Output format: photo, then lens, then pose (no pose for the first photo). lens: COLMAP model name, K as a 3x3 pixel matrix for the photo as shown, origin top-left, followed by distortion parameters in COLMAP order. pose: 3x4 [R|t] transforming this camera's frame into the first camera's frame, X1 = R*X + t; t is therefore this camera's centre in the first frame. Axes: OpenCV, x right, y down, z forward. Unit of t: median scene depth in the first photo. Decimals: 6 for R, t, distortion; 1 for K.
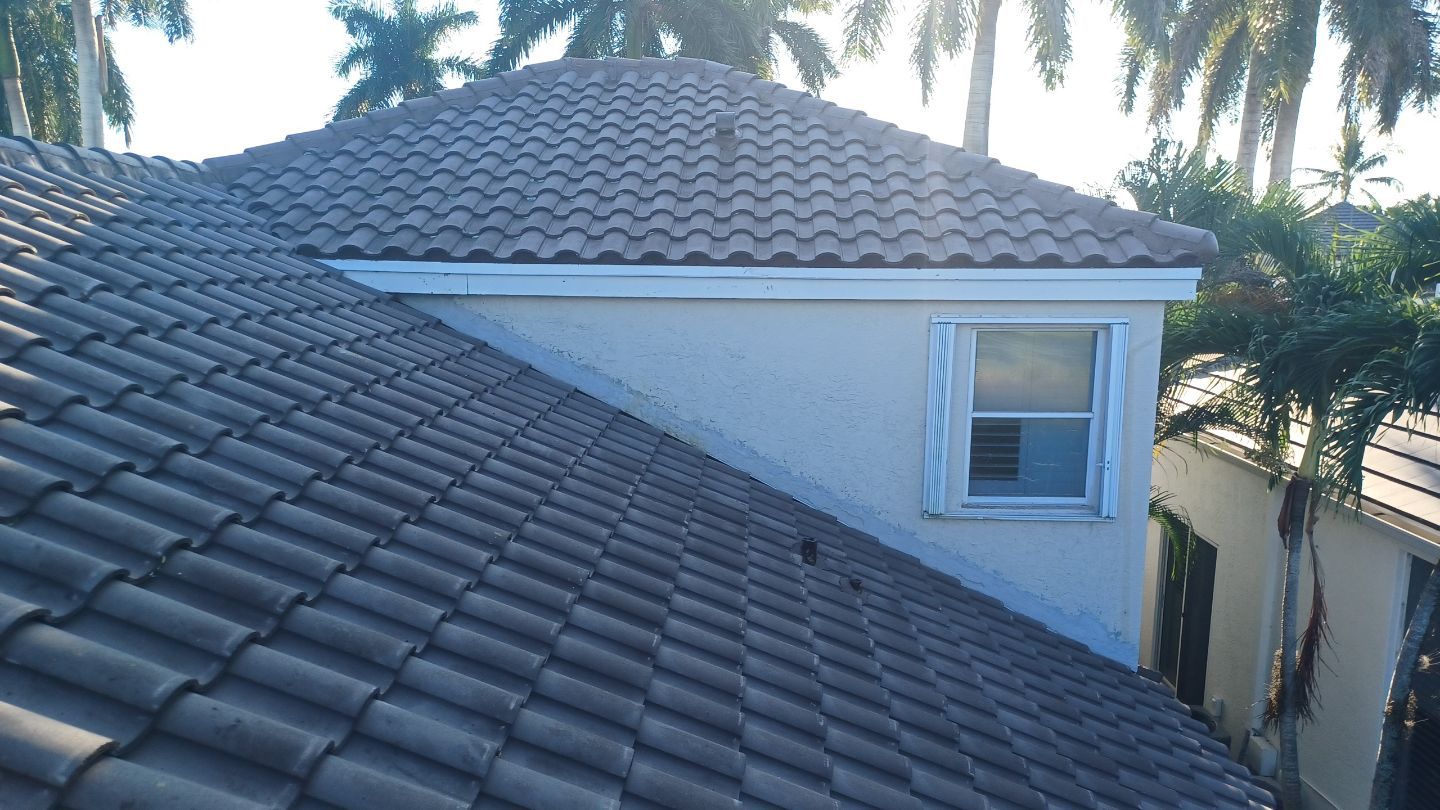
lens RADIAL K [[1030.2, 0, 714.5], [0, 1030.2, 439.5], [0, 0, 1]] dist [0.043235, -0.041138]
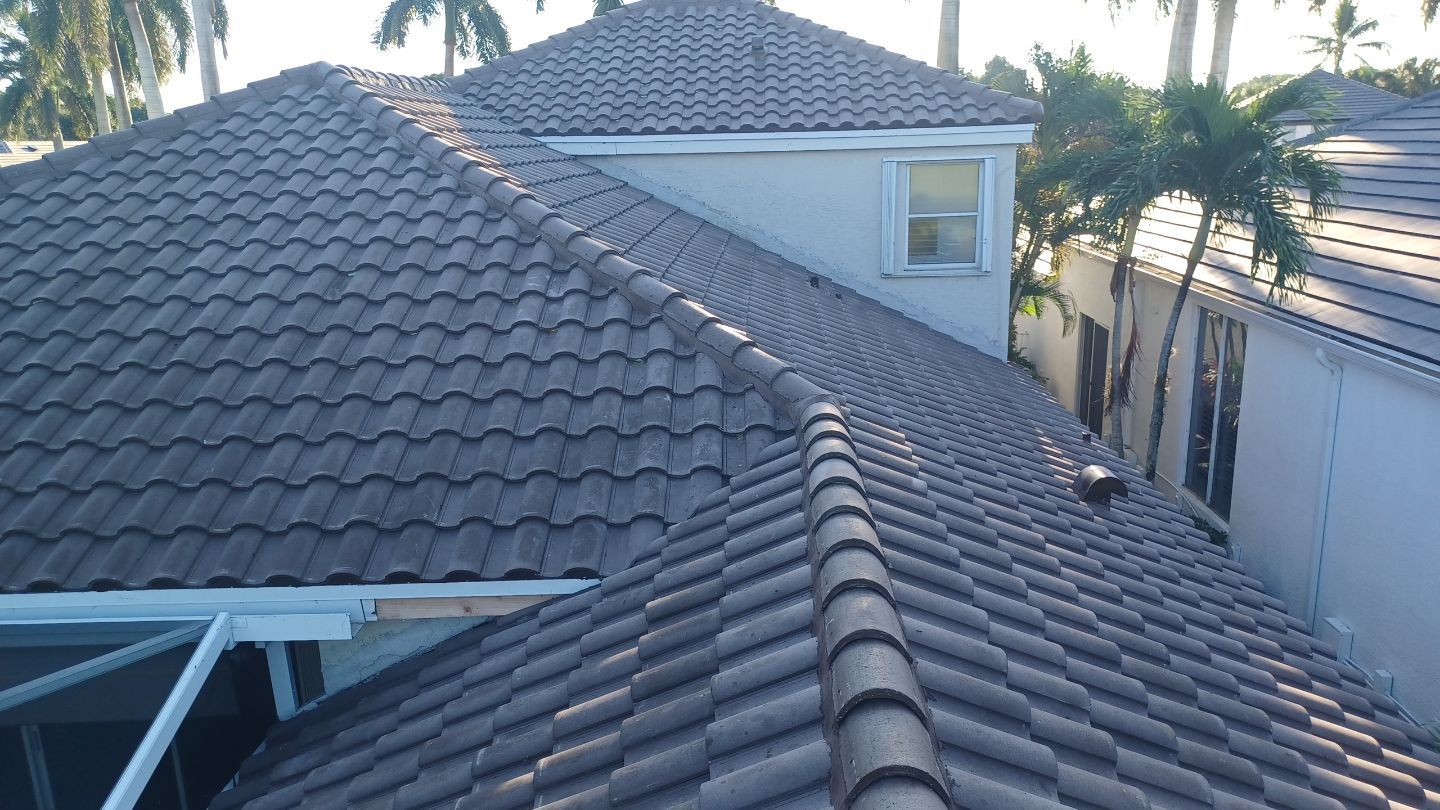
lens RADIAL K [[1030.2, 0, 733.5], [0, 1030.2, 424.8], [0, 0, 1]] dist [0.043235, -0.041138]
pose [[0.999454, -0.032978, -0.002063, -0.050471], [0.033031, 0.995501, 0.088808, 0.159212], [-0.000875, -0.088827, 0.996047, -0.746876]]
